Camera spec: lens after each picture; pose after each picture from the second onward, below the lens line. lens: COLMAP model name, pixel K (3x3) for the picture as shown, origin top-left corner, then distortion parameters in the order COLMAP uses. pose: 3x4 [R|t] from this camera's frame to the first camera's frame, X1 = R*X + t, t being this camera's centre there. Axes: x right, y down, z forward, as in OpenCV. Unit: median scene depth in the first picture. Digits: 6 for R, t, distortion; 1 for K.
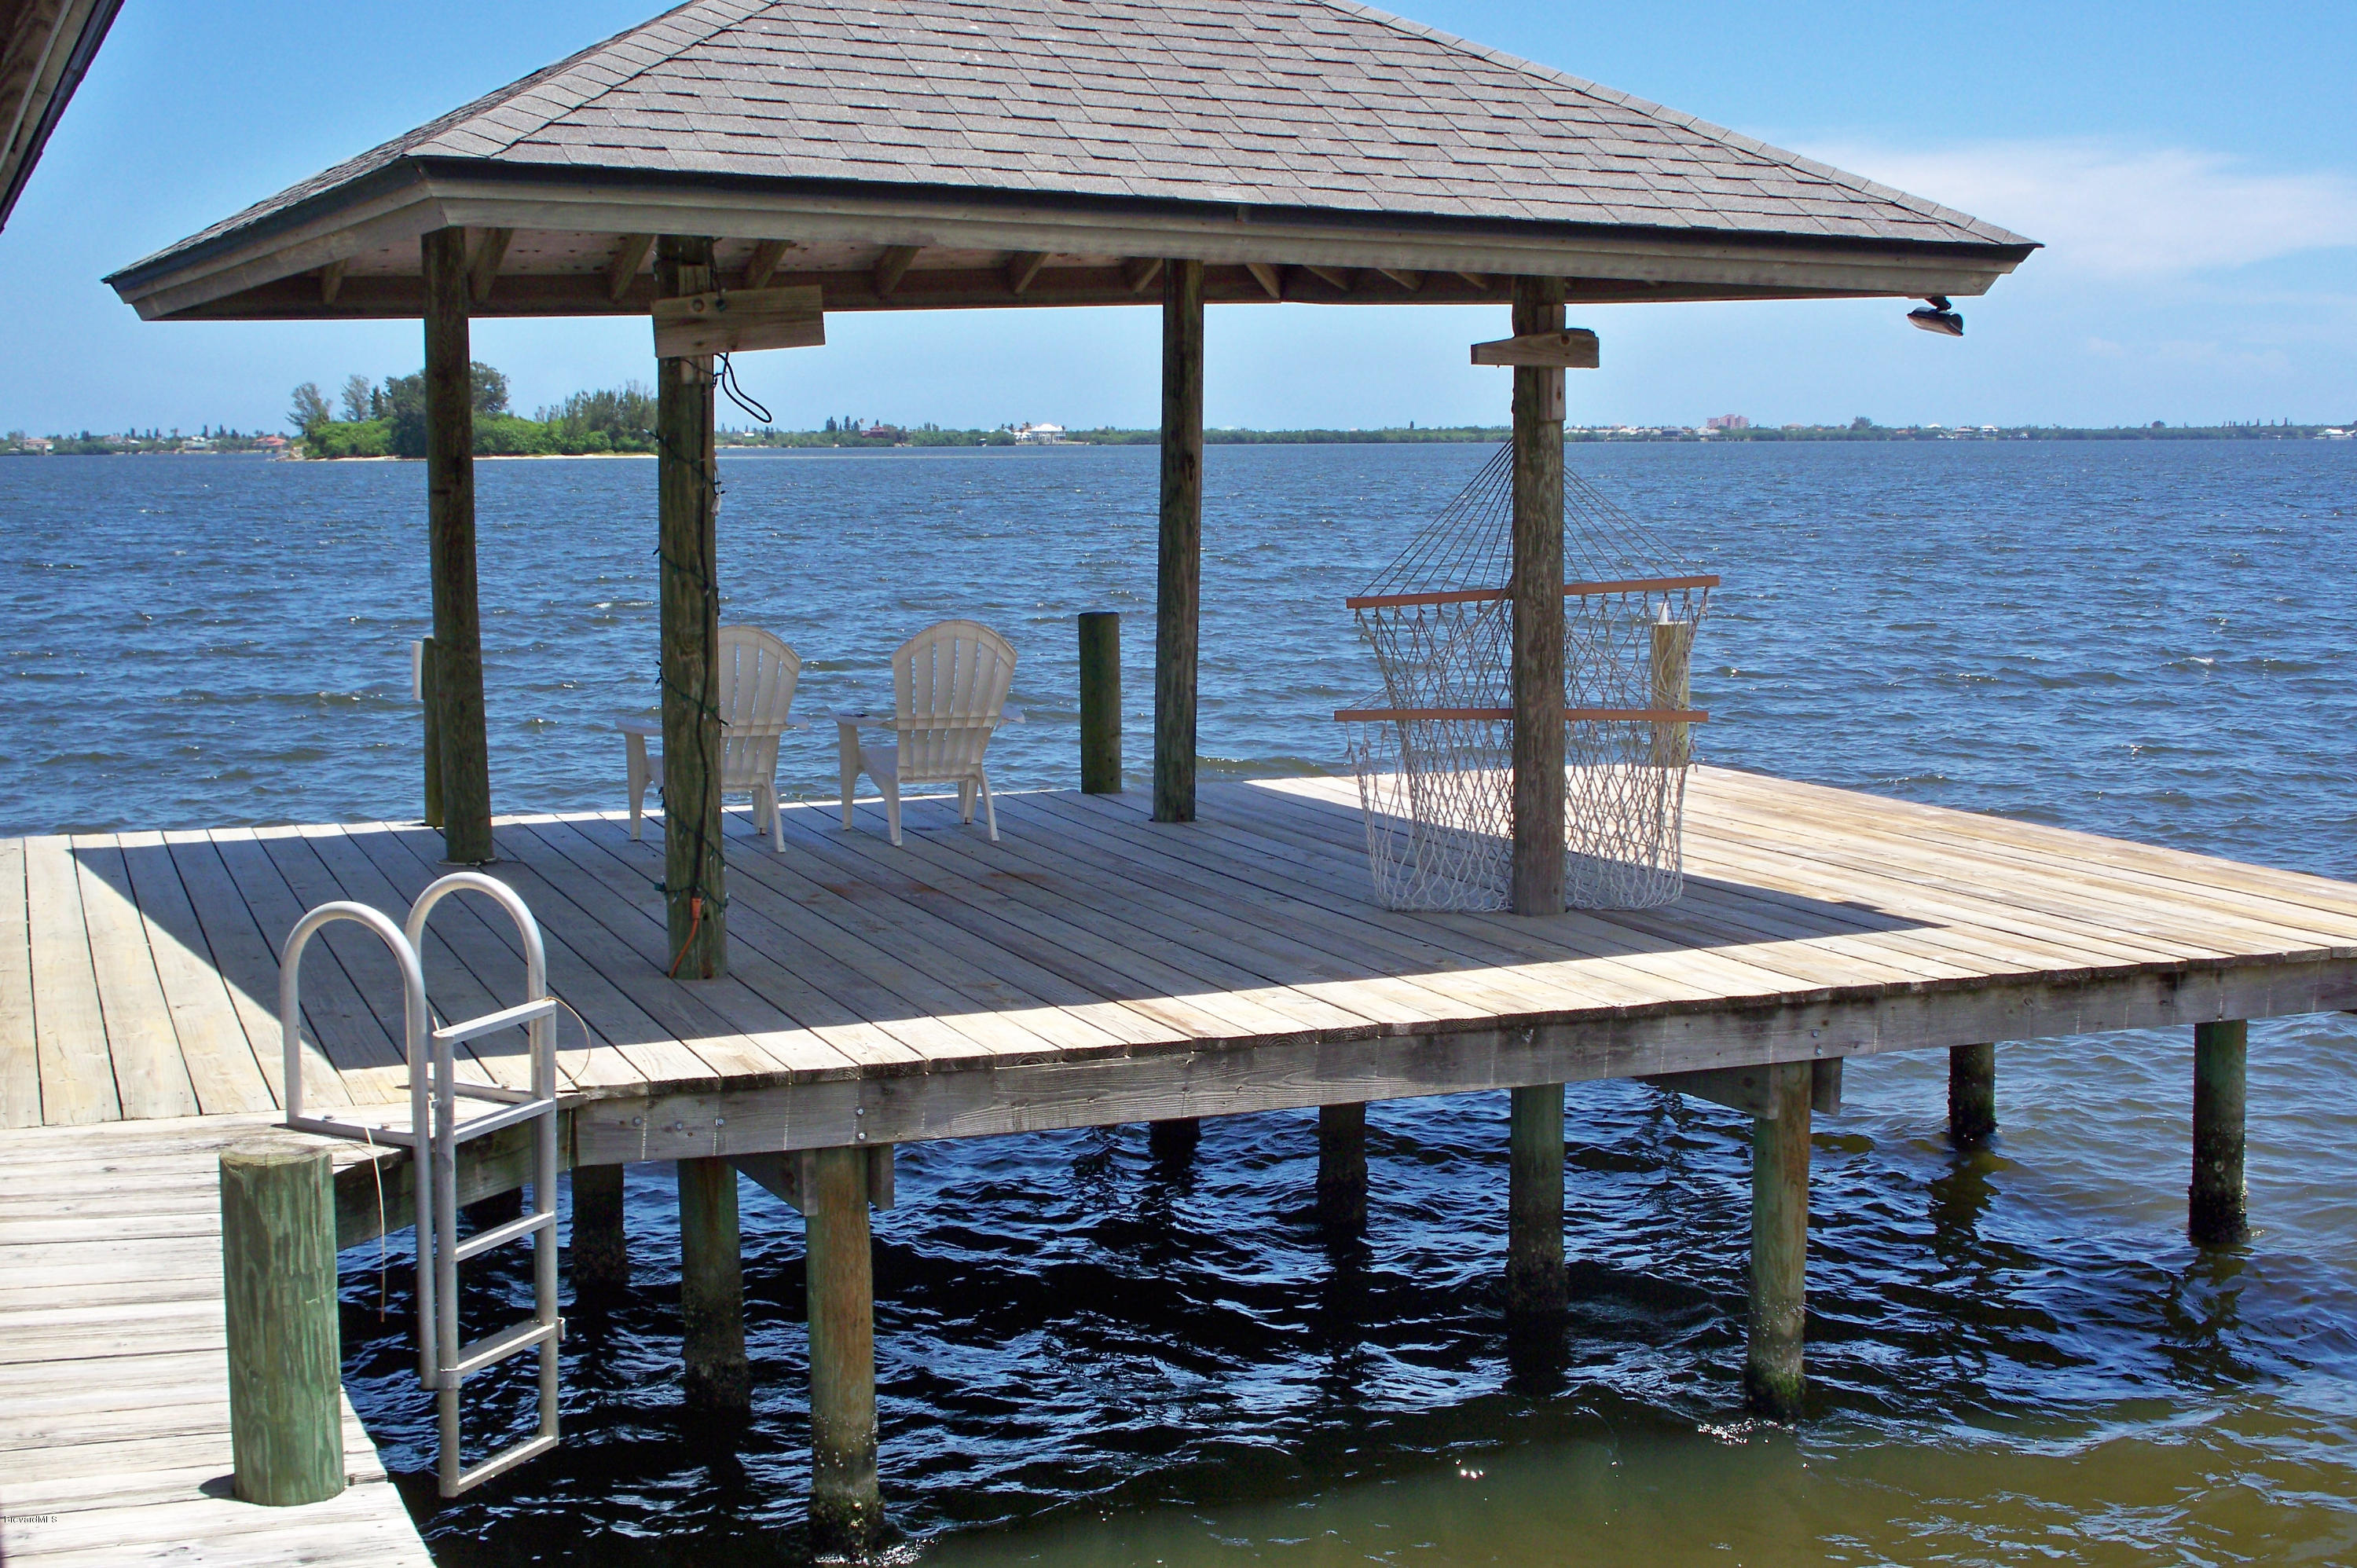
lens RADIAL K [[3228.6, 0, 1185.3], [0, 3228.6, 819.1], [0, 0, 1]] dist [-0.095068, 0.145904]
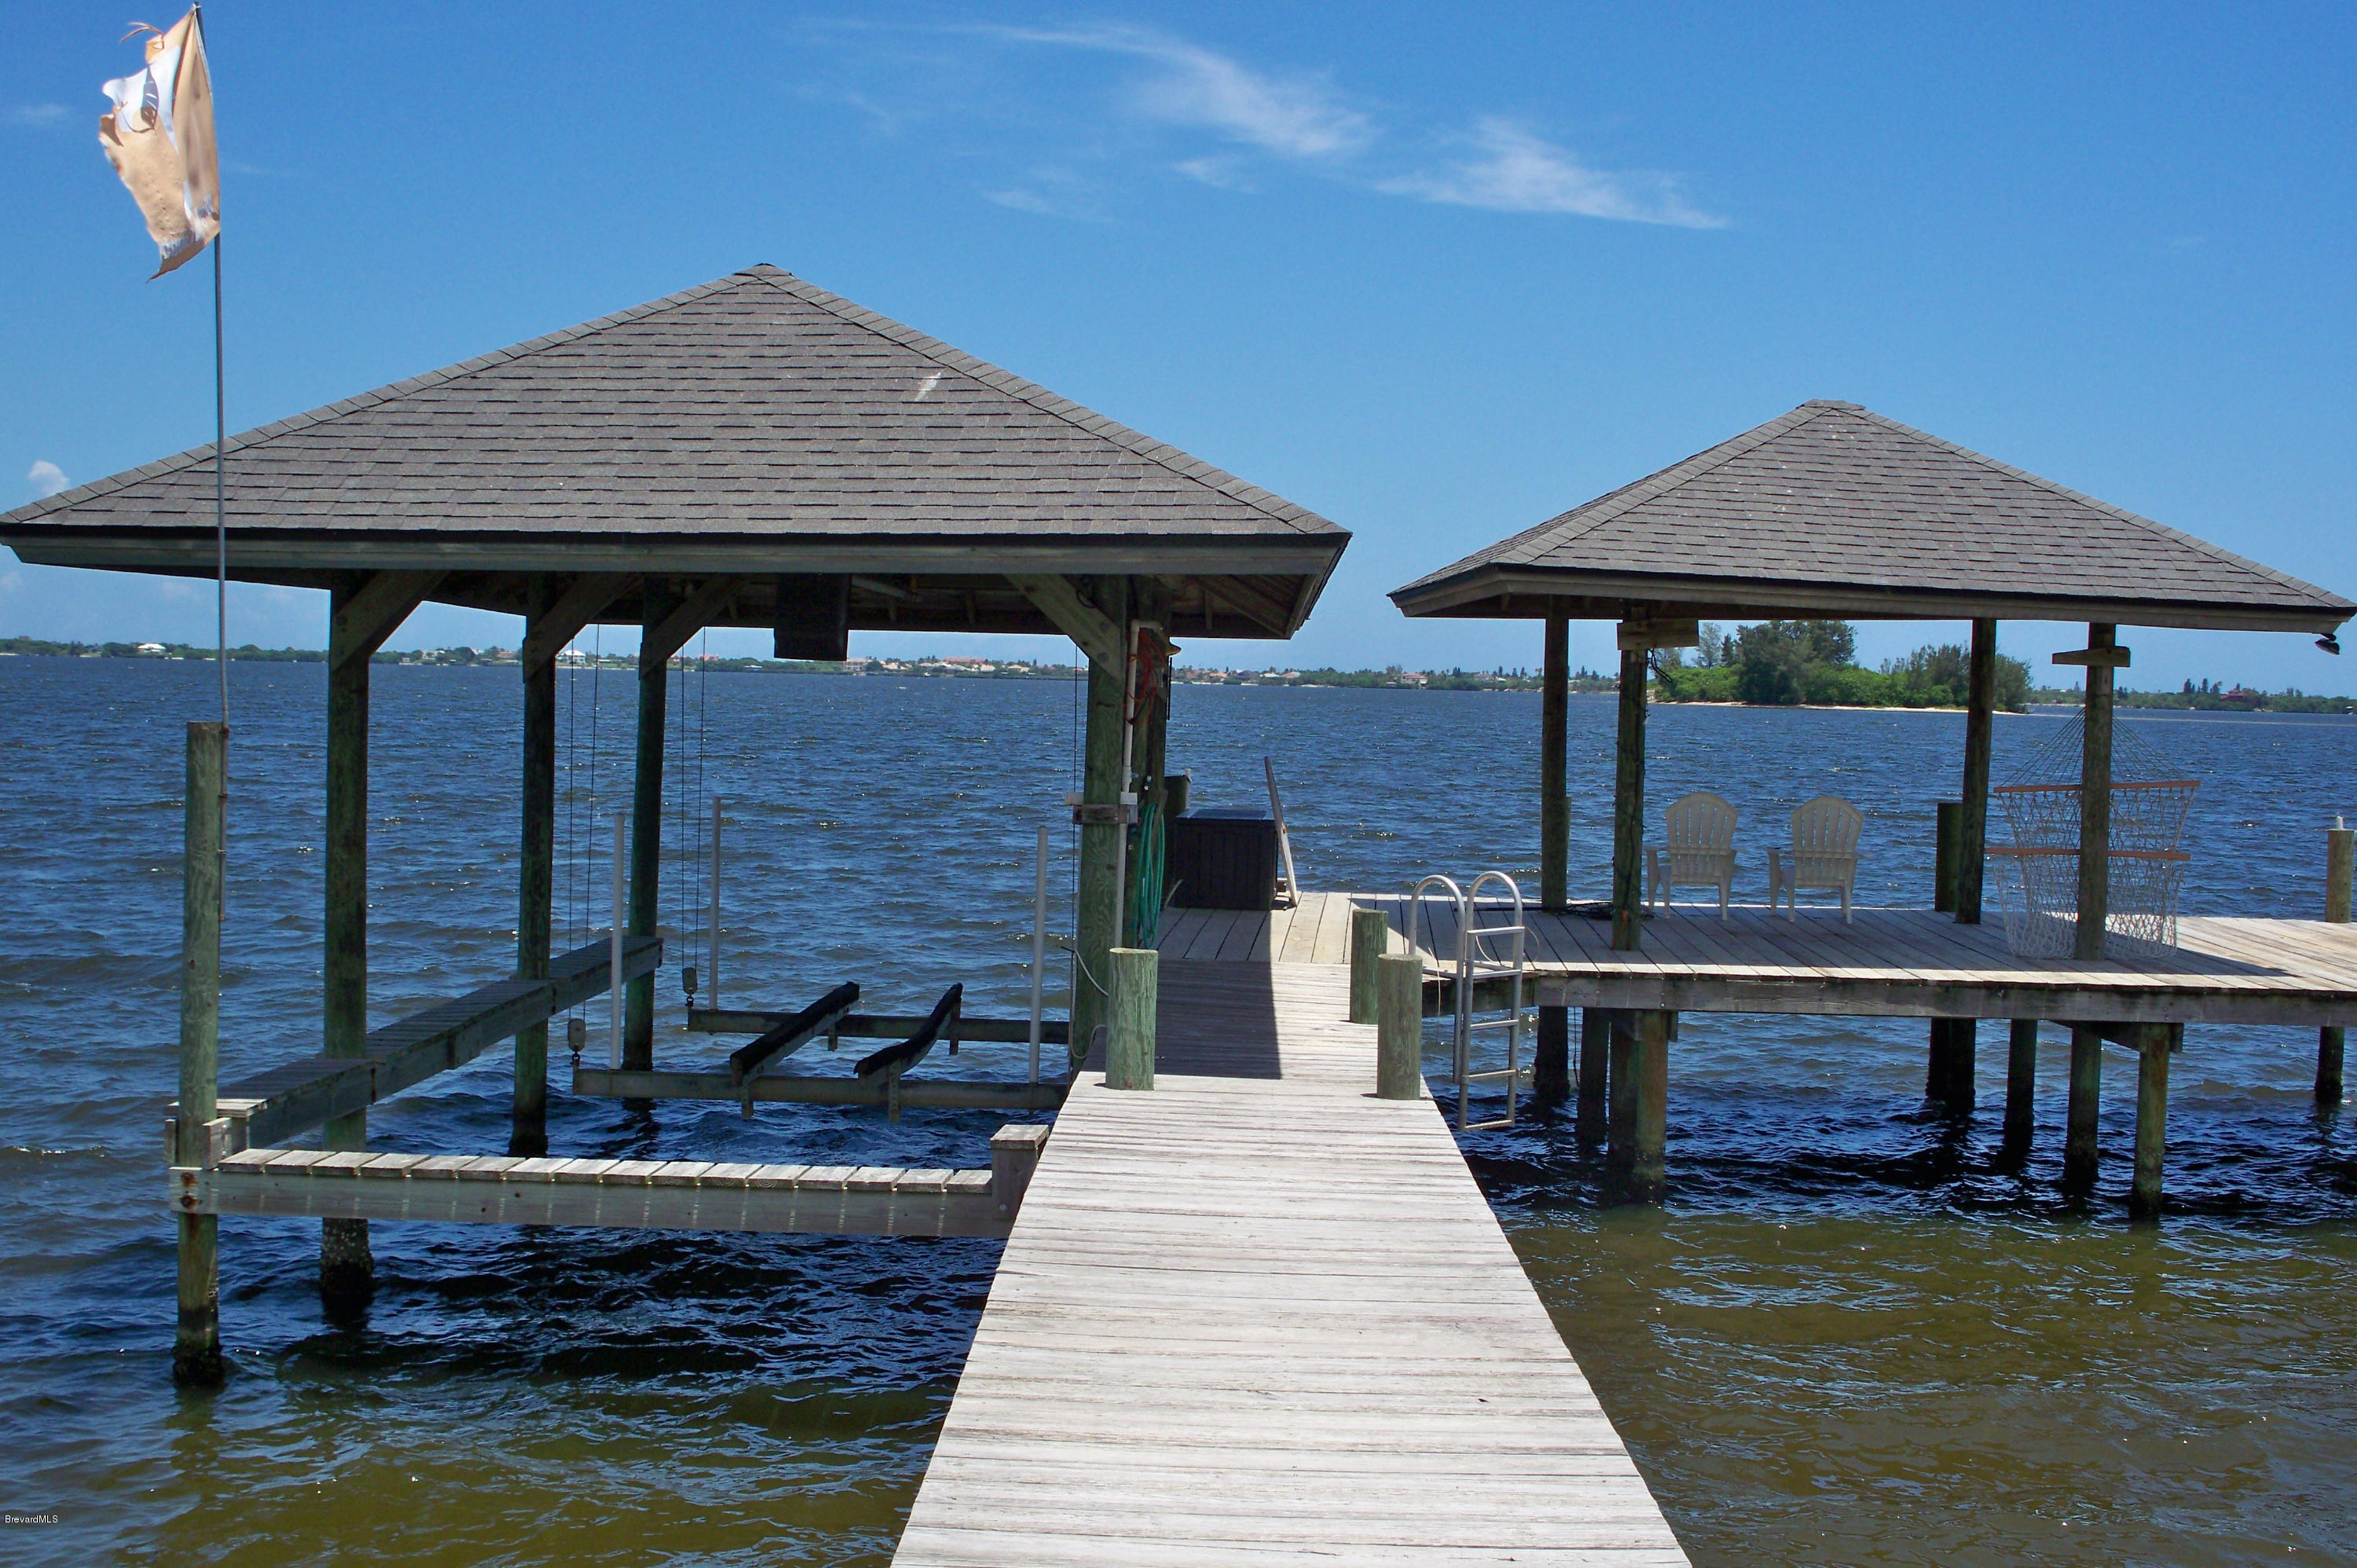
lens RADIAL K [[3228.6, 0, 1185.3], [0, 3228.6, 819.1], [0, 0, 1]] dist [-0.095068, 0.145904]
pose [[0.915321, 0.046674, -0.400010, 0.374141], [-0.077518, 0.995107, -0.061267, 0.103652], [0.395193, 0.087087, 0.914460, -0.907532]]
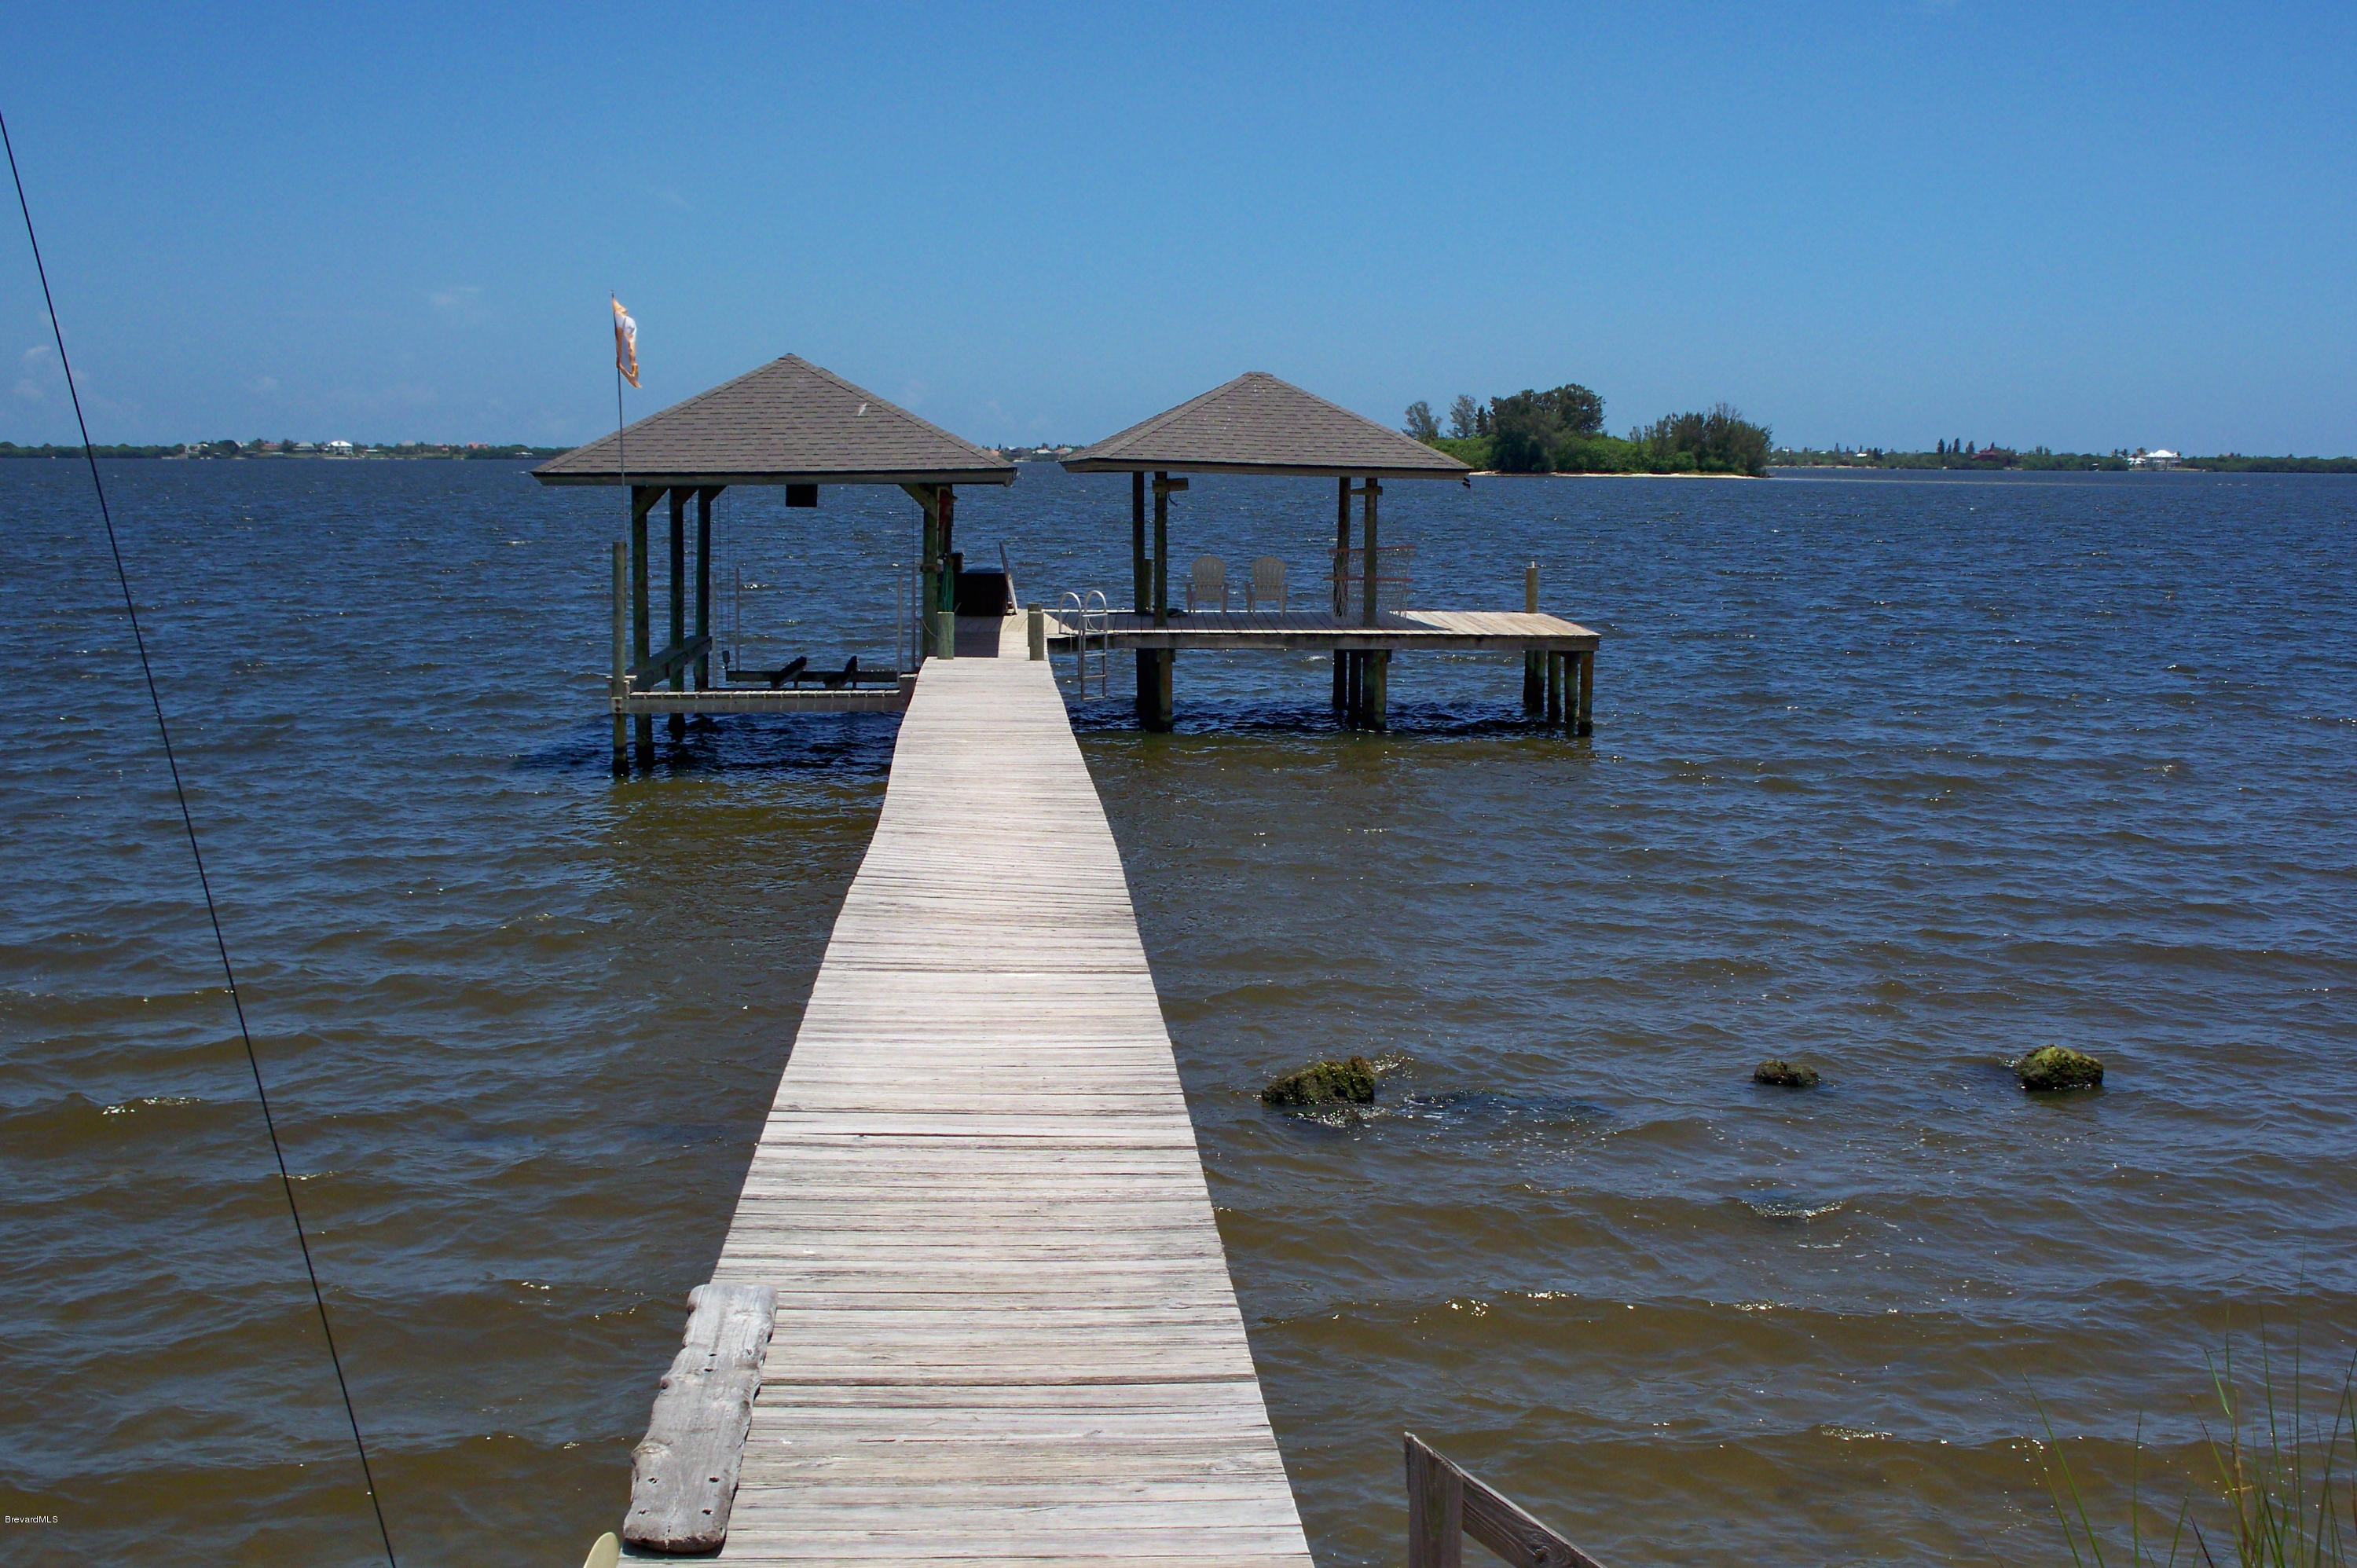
lens RADIAL K [[3228.6, 0, 1185.3], [0, 3228.6, 819.1], [0, 0, 1]] dist [-0.095068, 0.145904]
pose [[0.941550, 0.049647, -0.333194, 1.299377], [-0.051390, 0.998672, 0.003585, 0.277307], [0.332930, 0.013747, 0.942851, -3.020609]]
